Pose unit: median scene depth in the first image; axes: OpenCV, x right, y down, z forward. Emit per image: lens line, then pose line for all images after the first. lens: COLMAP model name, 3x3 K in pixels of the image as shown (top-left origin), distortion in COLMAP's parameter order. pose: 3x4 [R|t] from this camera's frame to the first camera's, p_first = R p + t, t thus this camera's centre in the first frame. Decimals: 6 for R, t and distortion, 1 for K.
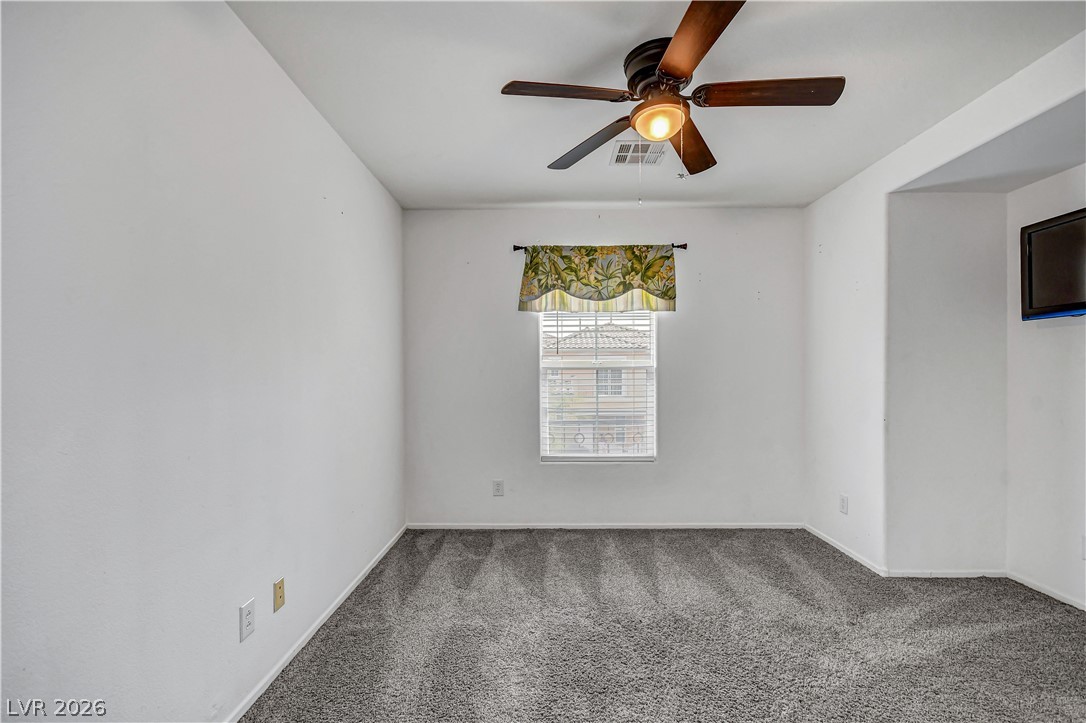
lens RADIAL K [[489.4, 0, 543.3], [0, 489.4, 381.4], [0, 0, 1]] dist [-0.008922, -0.000183]
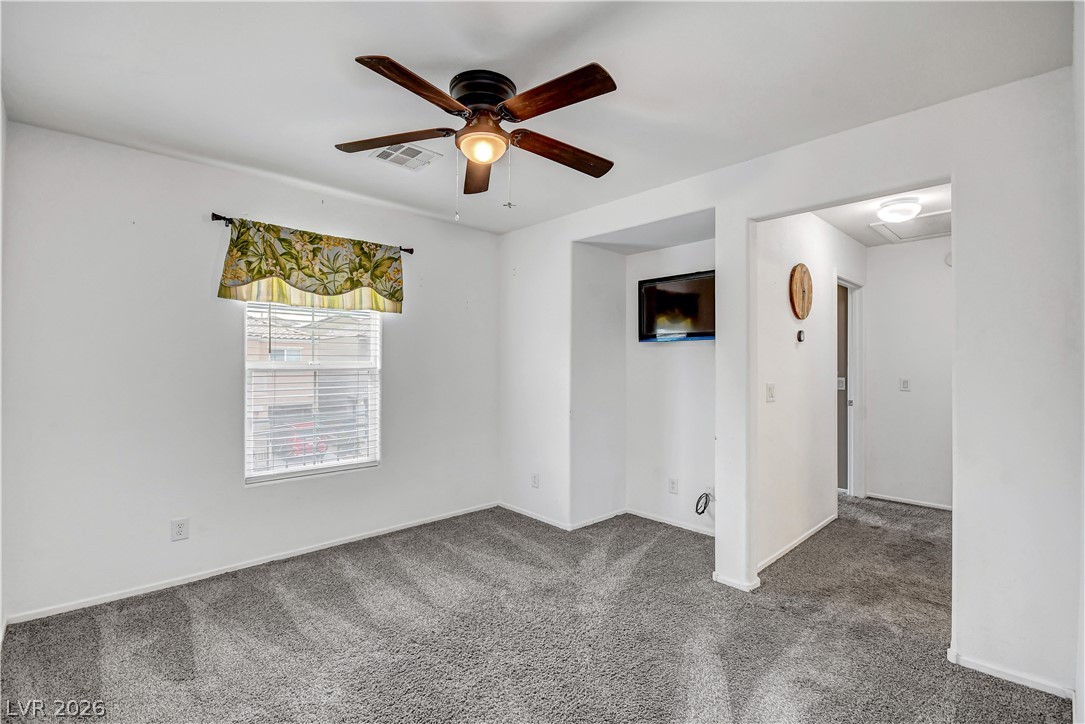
lens RADIAL K [[478.7, 0, 539.7], [0, 478.7, 364.6], [0, 0, 1]] dist [0.002808, -0.008063]
pose [[0.727594, 0.007757, 0.685964, -0.201654], [0.002652, 0.999897, -0.014120, -0.023974], [-0.686003, 0.012093, 0.727498, 0.088540]]
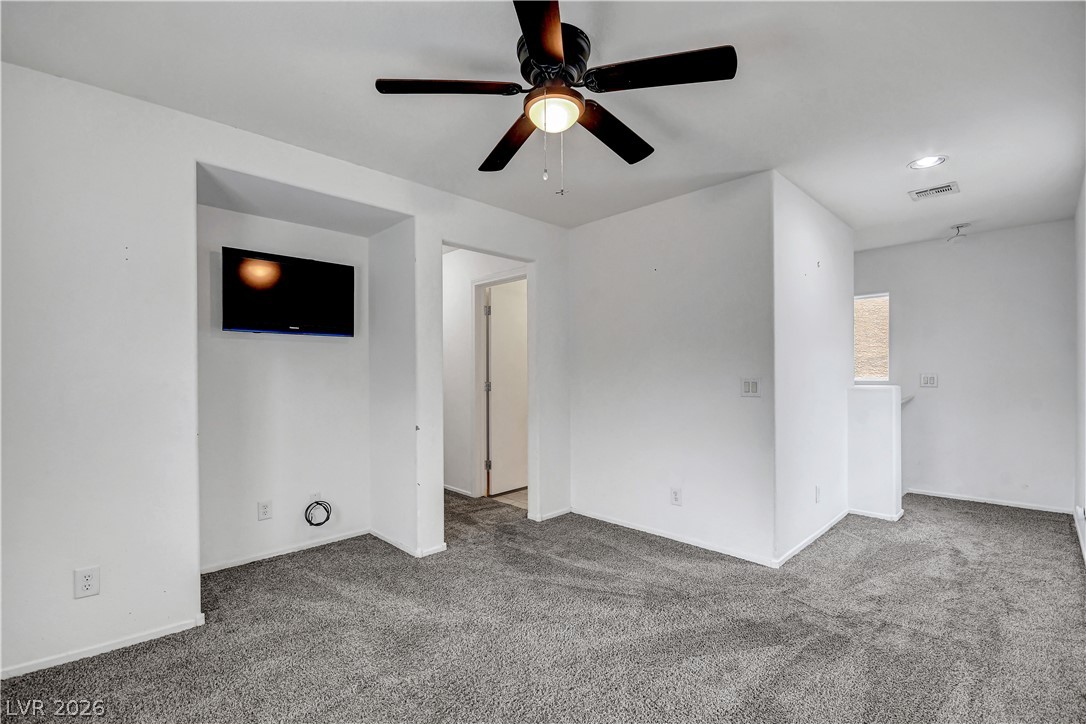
lens RADIAL K [[479.1, 0, 540.2], [0, 479.1, 364.6], [0, 0, 1]] dist [0.002808, -0.008063]
pose [[-0.695083, 0.009016, 0.718873, -0.233277], [0.010589, 0.999941, -0.002302, -0.026935], [-0.718851, 0.006012, -0.695138, 0.925157]]
